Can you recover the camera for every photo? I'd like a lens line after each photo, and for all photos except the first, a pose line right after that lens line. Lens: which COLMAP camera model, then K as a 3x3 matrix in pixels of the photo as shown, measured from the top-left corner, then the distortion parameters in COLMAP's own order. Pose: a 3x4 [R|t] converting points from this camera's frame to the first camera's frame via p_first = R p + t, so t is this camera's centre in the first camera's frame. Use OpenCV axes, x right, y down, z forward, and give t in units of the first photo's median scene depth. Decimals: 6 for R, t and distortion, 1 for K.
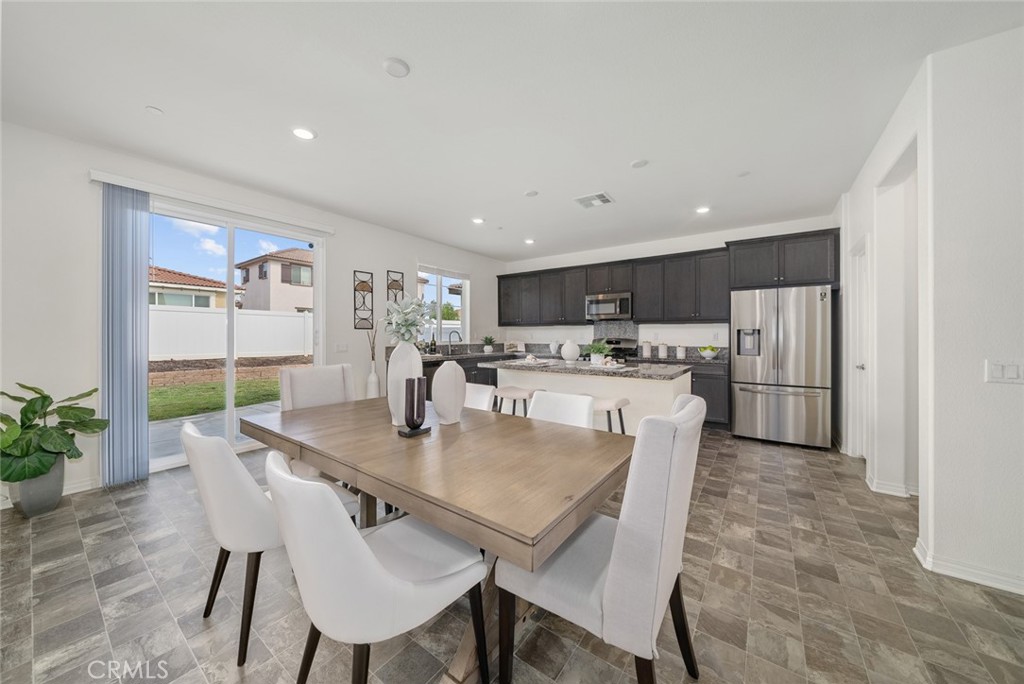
lens RADIAL K [[352.5, 0, 508.6], [0, 352.5, 334.7], [0, 0, 1]] dist [-0.004674, -0.000185]
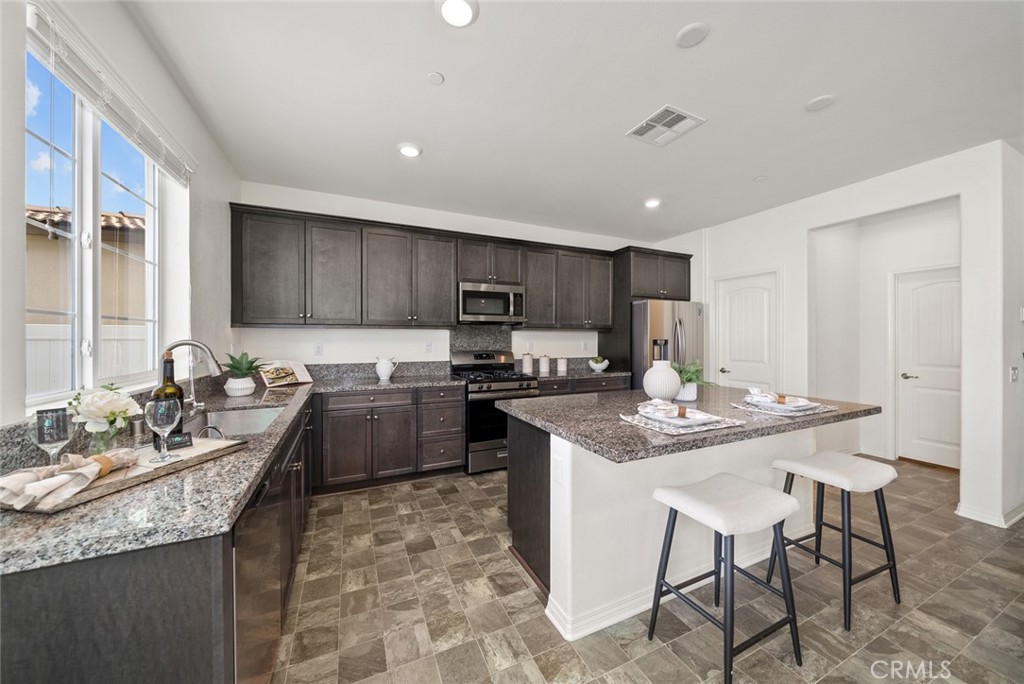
lens RADIAL K [[352.5, 0, 508.6], [0, 352.5, 335.5], [0, 0, 1]] dist [-0.004674, -0.000185]
pose [[0.490817, 0.006673, 0.871237, -0.337055], [-0.000661, 0.999973, -0.007287, -0.016412], [-0.871263, 0.003001, 0.490808, 0.771718]]
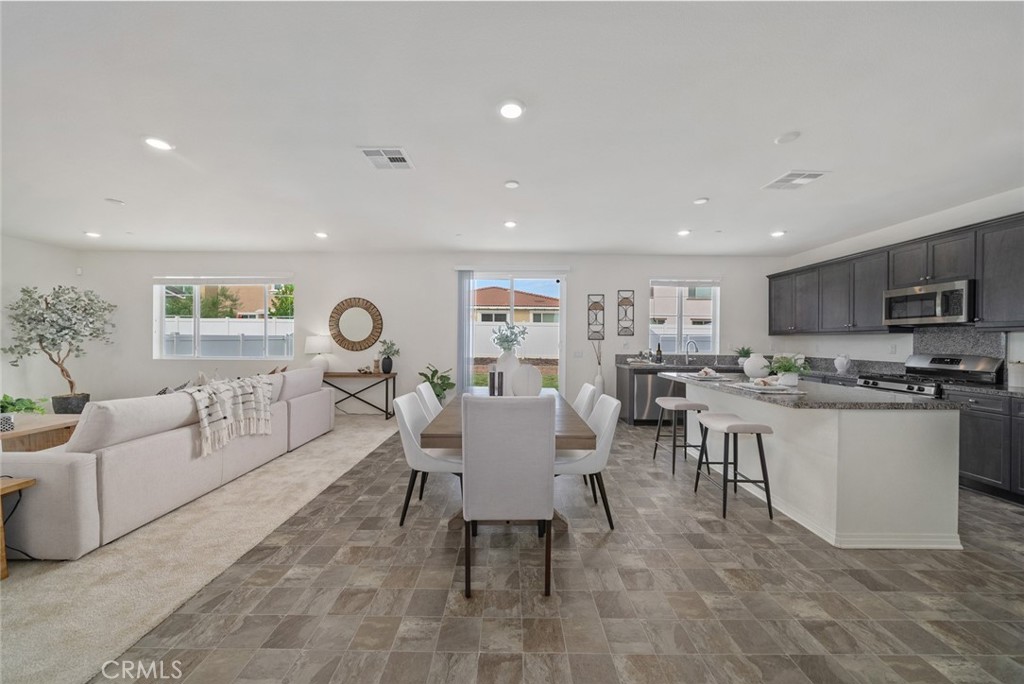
lens RADIAL K [[352.5, 0, 511.2], [0, 352.5, 343.3], [0, 0, 1]] dist [-0.004674, -0.000185]
pose [[0.590573, 0.009980, -0.806922, 0.422399], [-0.005454, 0.999950, 0.008375, -0.012615], [0.806966, -0.000545, 0.590598, 0.011989]]
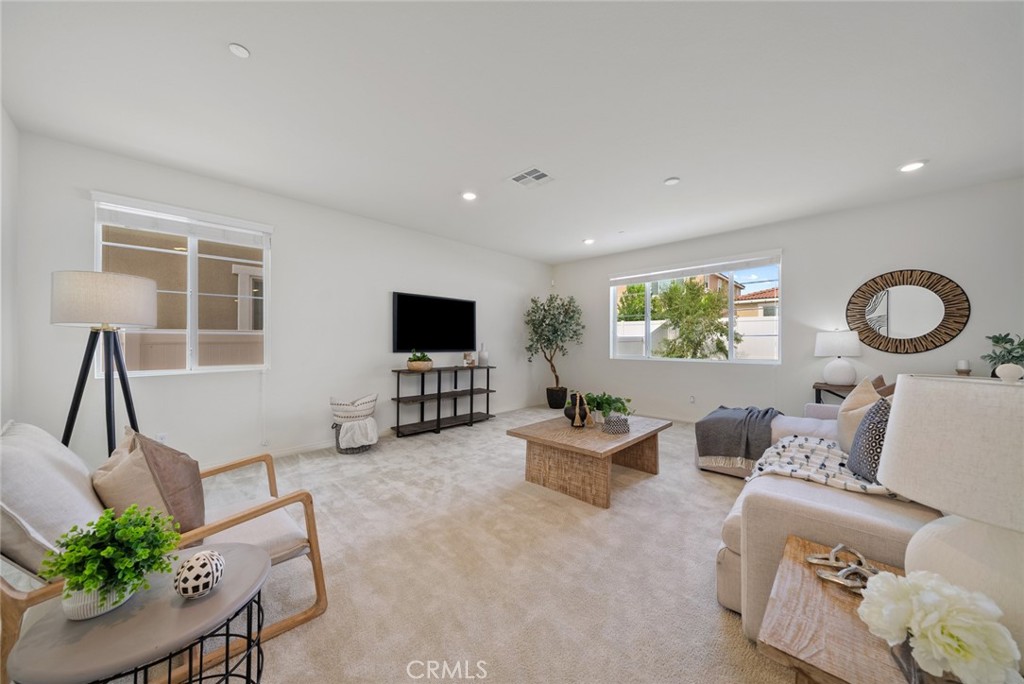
lens RADIAL K [[352.5, 0, 509.8], [0, 352.5, 341.5], [0, 0, 1]] dist [-0.004674, -0.000185]
pose [[-0.139536, -0.003595, -0.990210, -0.003878], [0.002085, 0.999990, -0.003925, 0.002391], [0.990215, -0.002612, -0.139527, -0.469444]]
